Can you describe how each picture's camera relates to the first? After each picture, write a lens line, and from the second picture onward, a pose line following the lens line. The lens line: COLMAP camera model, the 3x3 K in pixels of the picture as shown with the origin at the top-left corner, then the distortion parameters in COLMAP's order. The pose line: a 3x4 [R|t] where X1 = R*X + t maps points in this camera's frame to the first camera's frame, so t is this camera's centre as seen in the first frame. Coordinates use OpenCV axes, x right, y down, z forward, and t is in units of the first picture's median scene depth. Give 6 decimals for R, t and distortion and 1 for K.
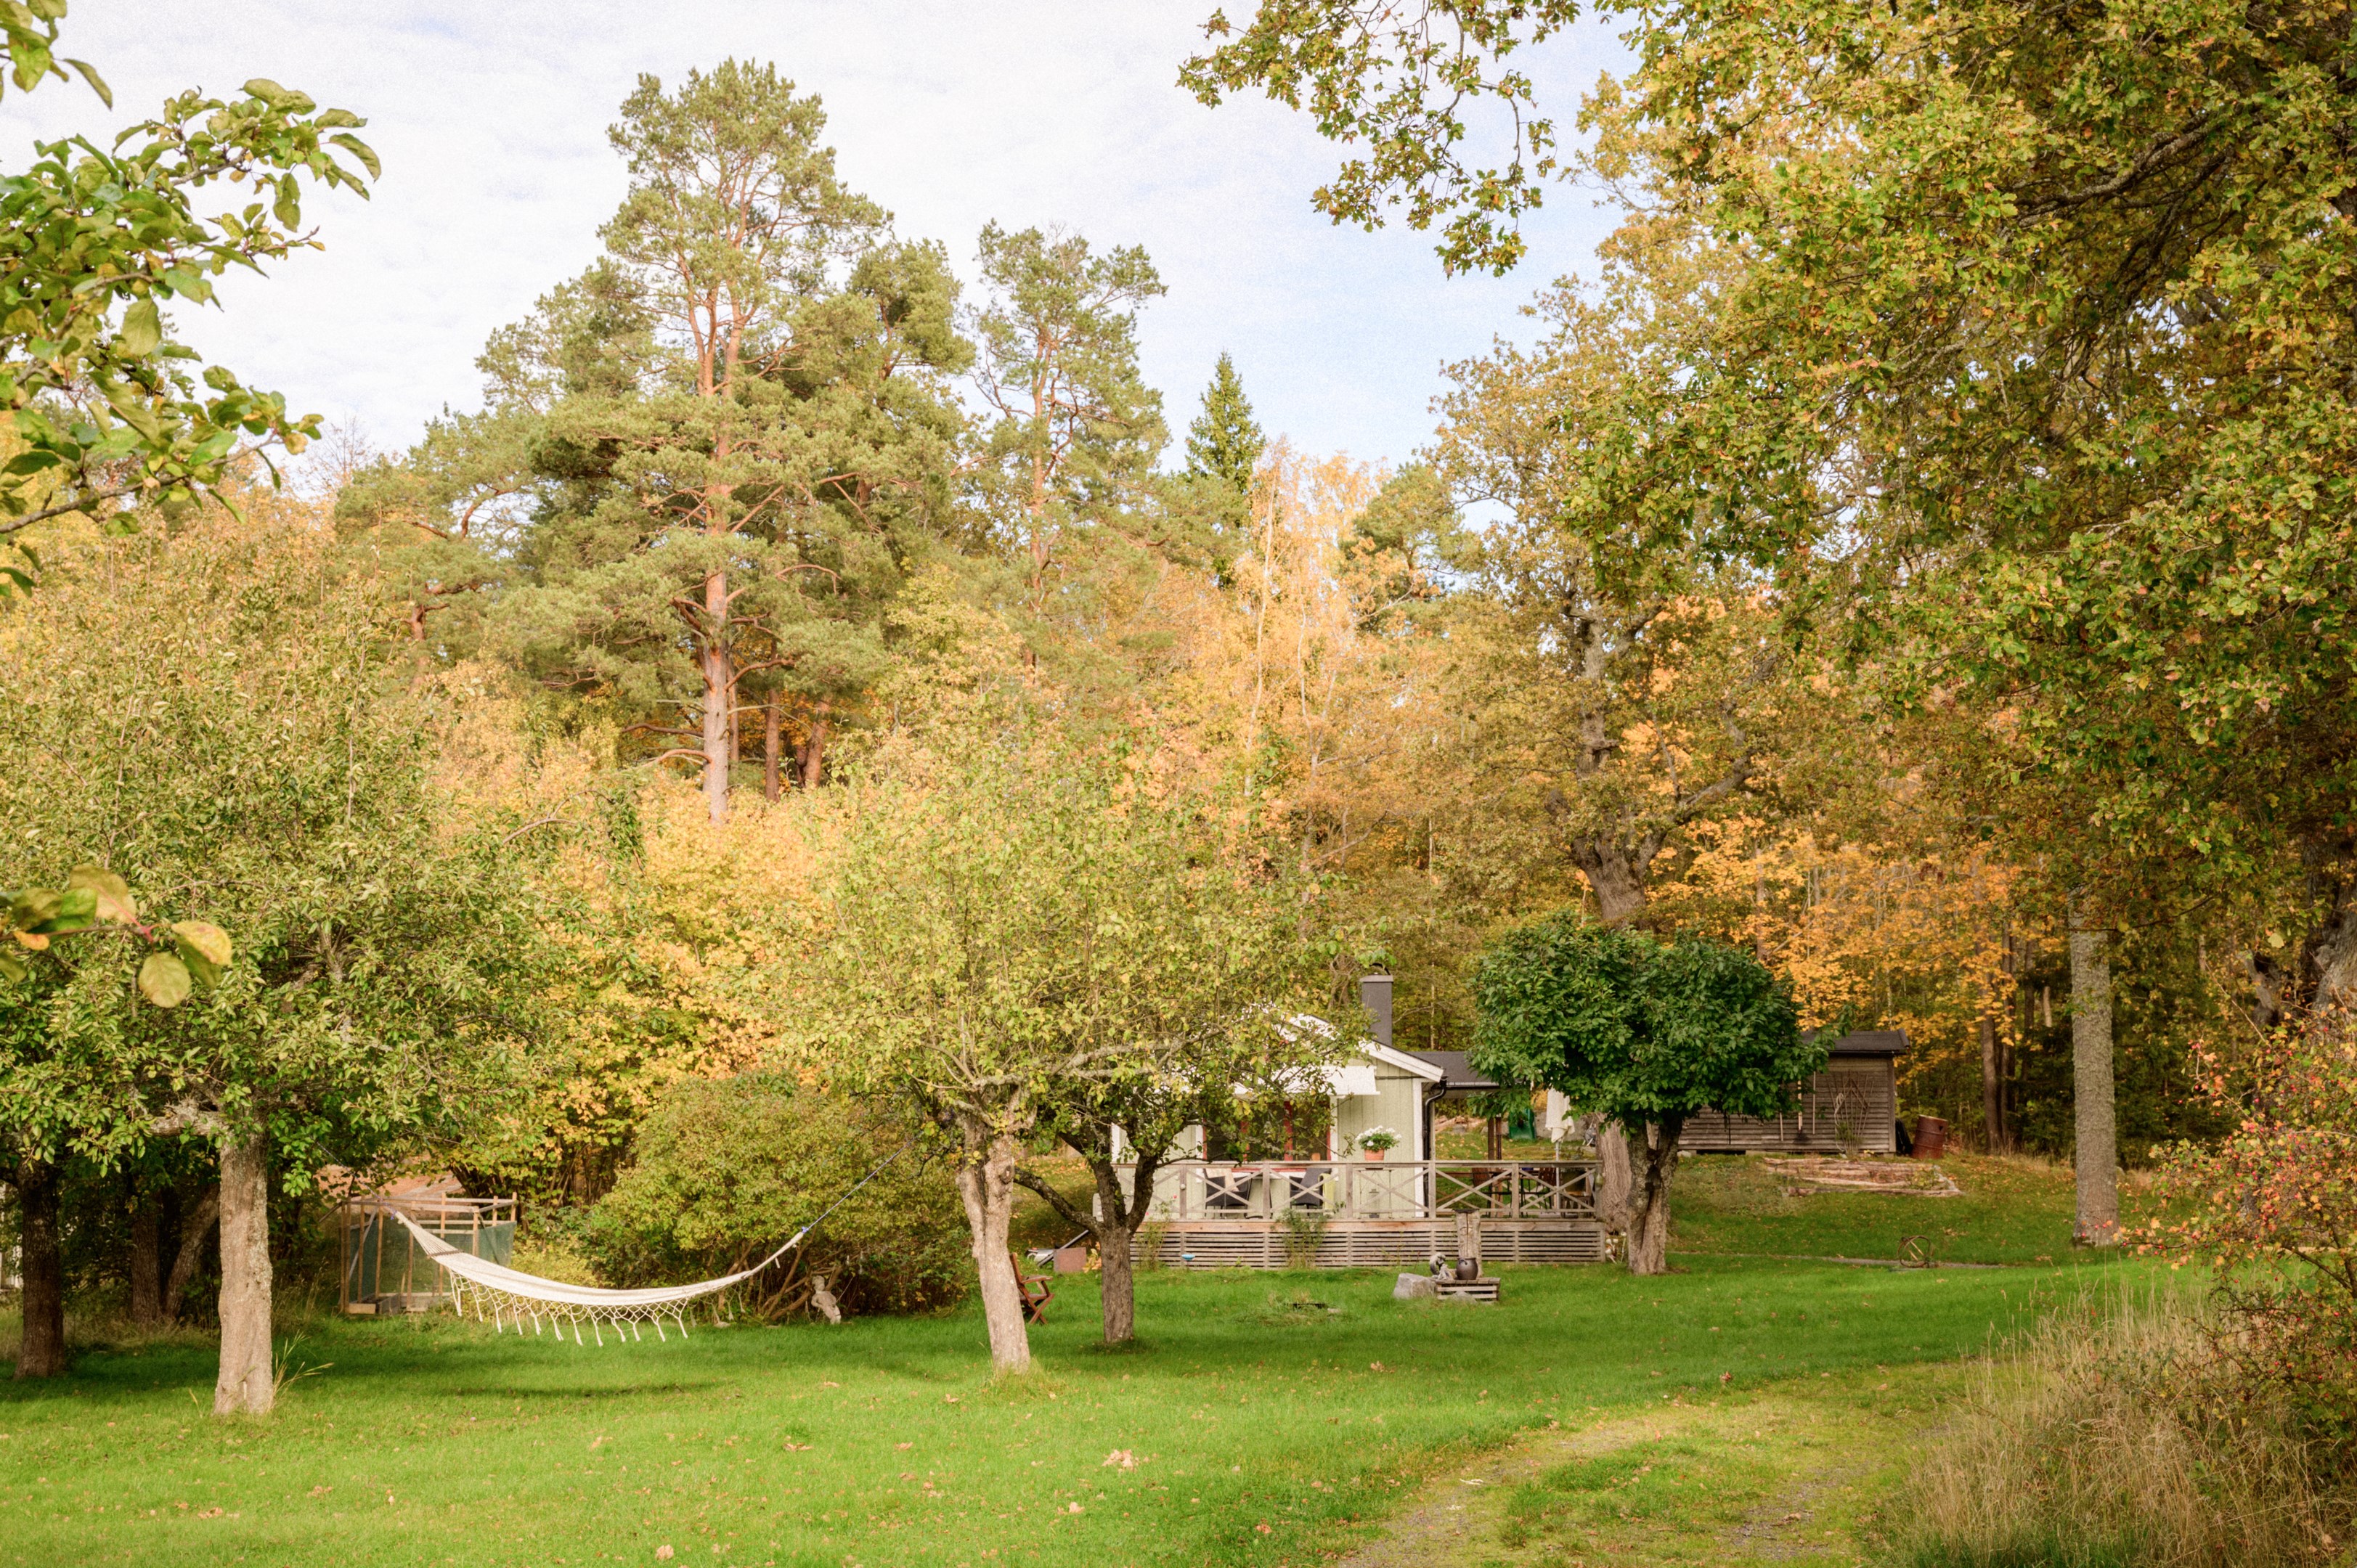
lens RADIAL K [[3109.7, 0, 1178.5], [0, 3109.7, 784.0], [0, 0, 1]] dist [0.031877, 0.014075]
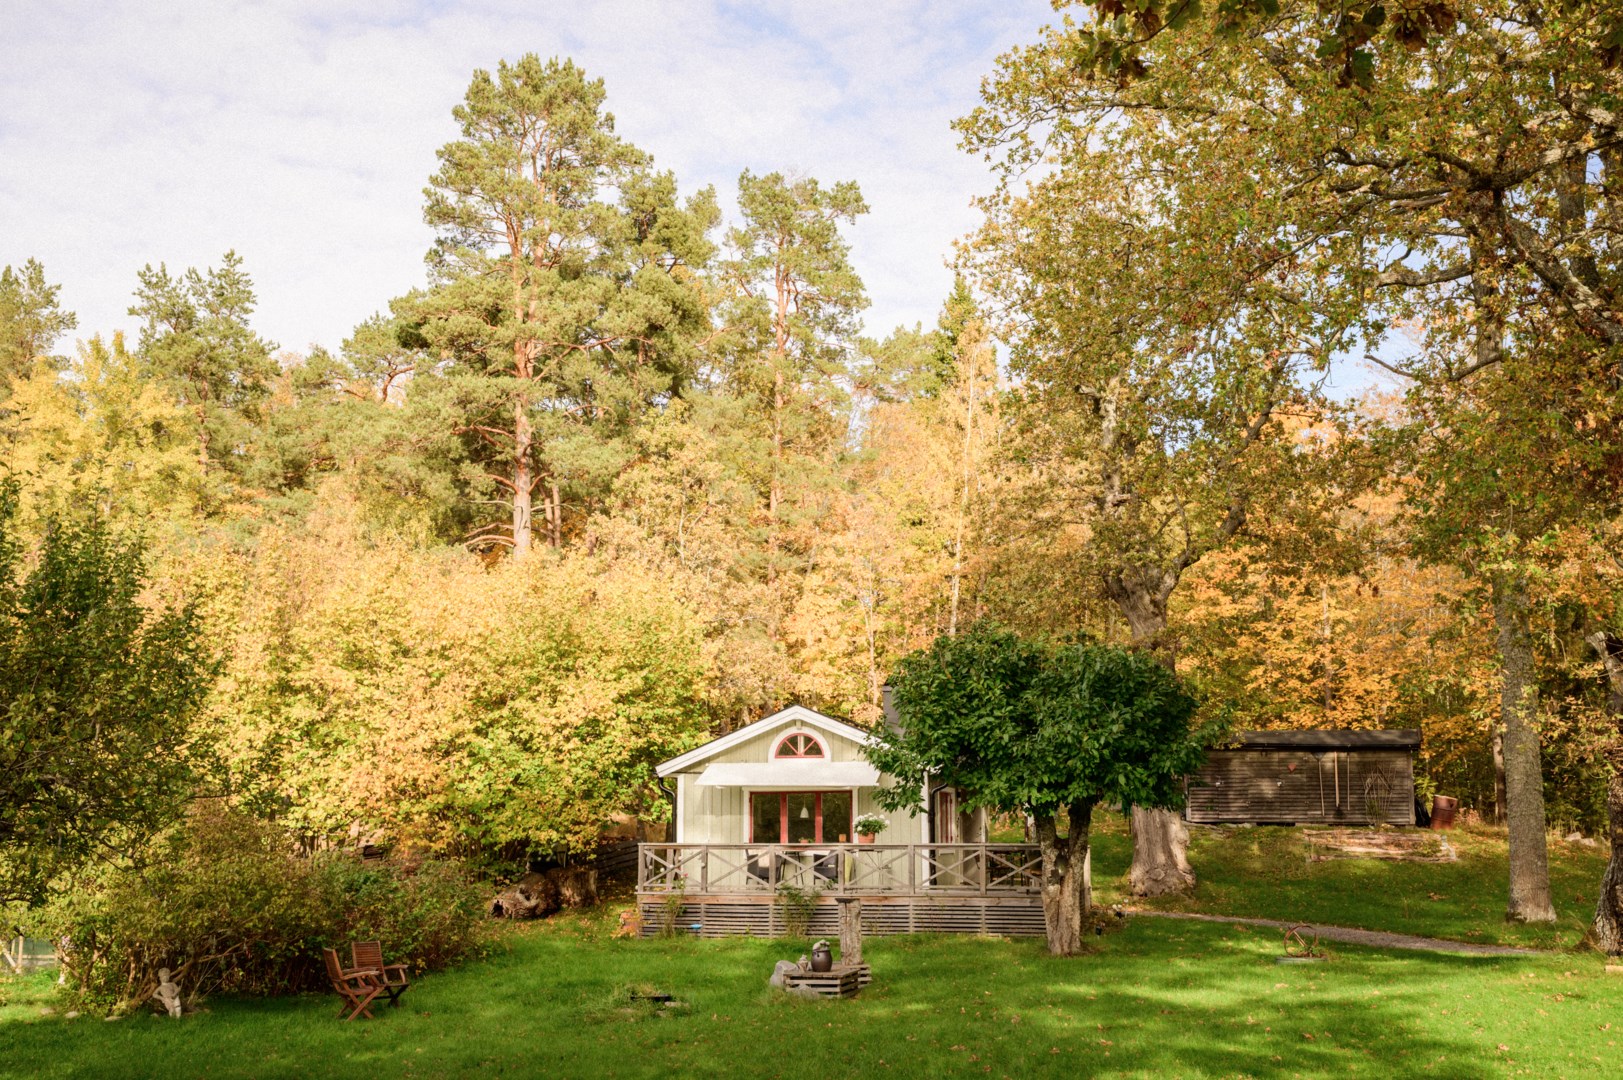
lens RADIAL K [[1703.6, 0, 811.5], [0, 1703.6, 540.0], [0, 0, 1]] dist [0.000905, 0.007982]
pose [[0.983155, -0.028738, -0.180499, 0.118487], [0.022198, 0.999026, -0.038148, 0.023047], [0.181419, 0.033499, 0.982835, 0.267512]]
